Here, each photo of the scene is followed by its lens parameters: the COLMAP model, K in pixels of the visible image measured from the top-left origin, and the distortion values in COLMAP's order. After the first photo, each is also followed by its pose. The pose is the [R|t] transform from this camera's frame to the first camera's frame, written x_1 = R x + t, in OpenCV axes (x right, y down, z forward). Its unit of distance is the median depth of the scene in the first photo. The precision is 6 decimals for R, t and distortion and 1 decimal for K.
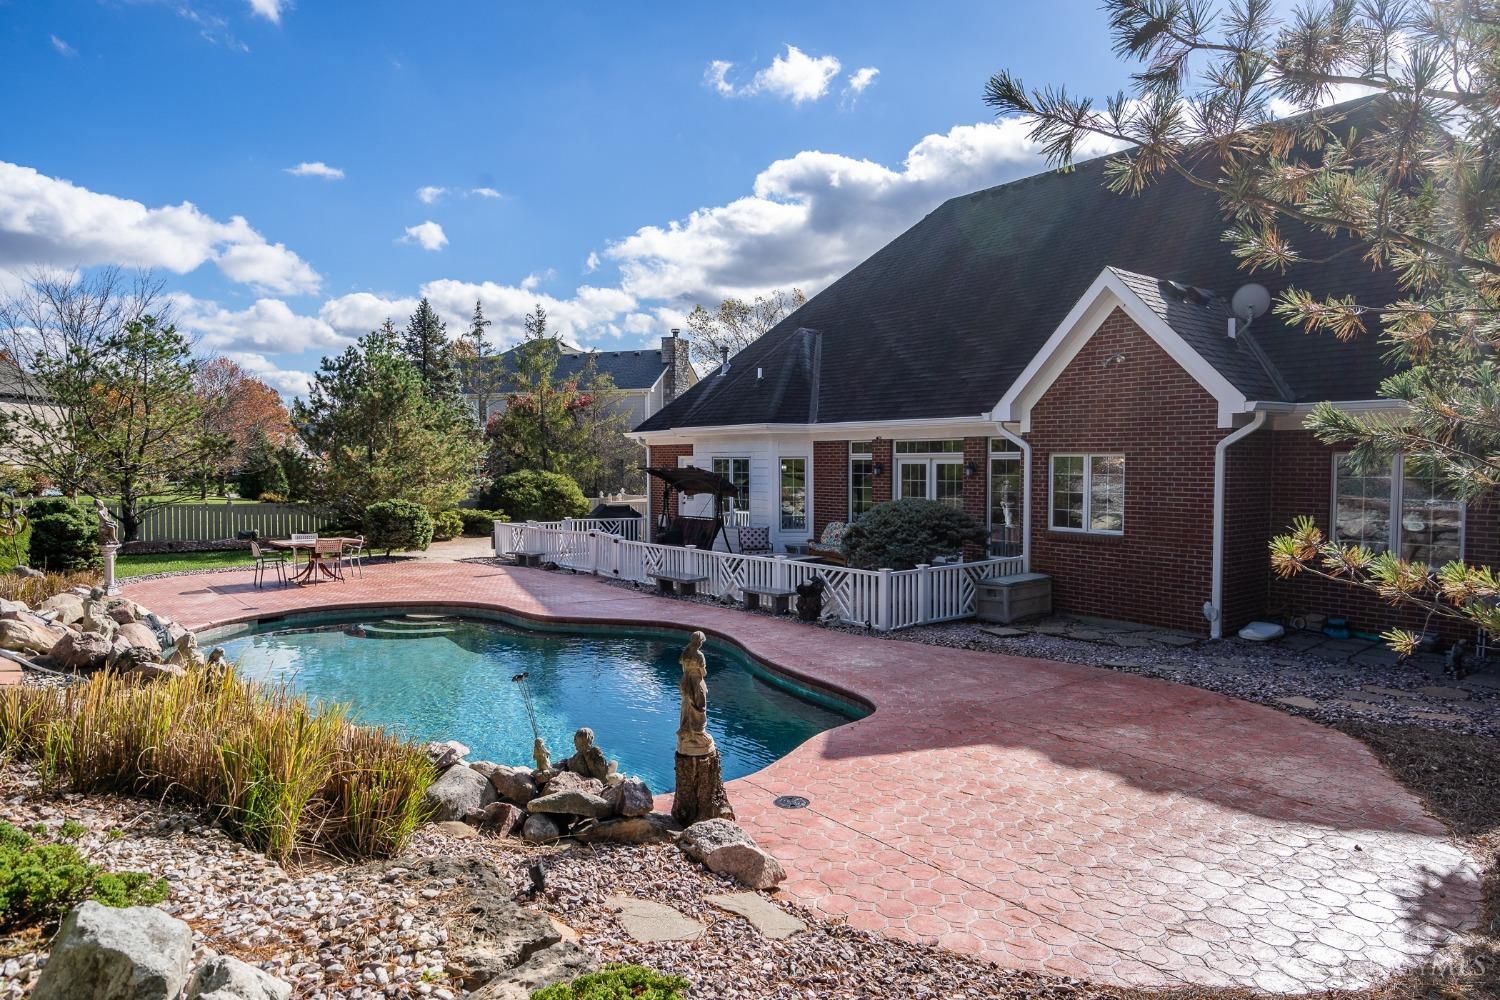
lens RADIAL K [[893.2, 0, 751.8], [0, 893.2, 501.9], [0, 0, 1]] dist [0.023239, 0.000173]
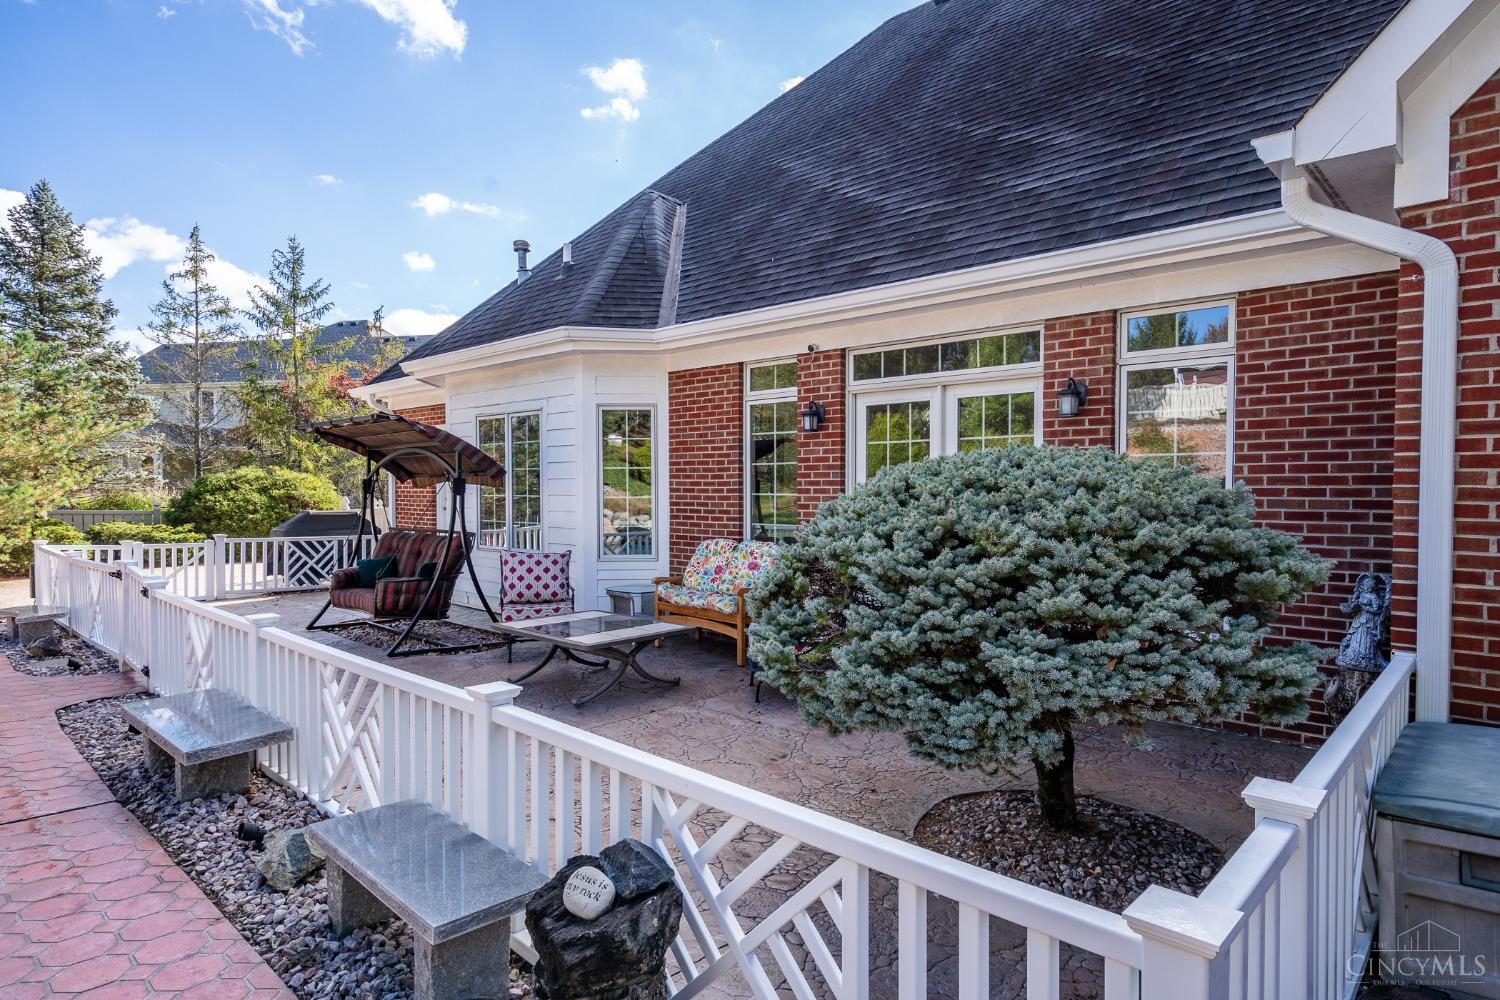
lens RADIAL K [[833.5, 0, 747.9], [0, 833.5, 503.9], [0, 0, 1]] dist [-0.005779, -0.000520]
pose [[0.989344, -0.000792, 0.145595, 0.047624], [0.003973, 0.999760, -0.021557, 0.013729], [-0.145543, 0.021906, 0.989109, 0.571360]]
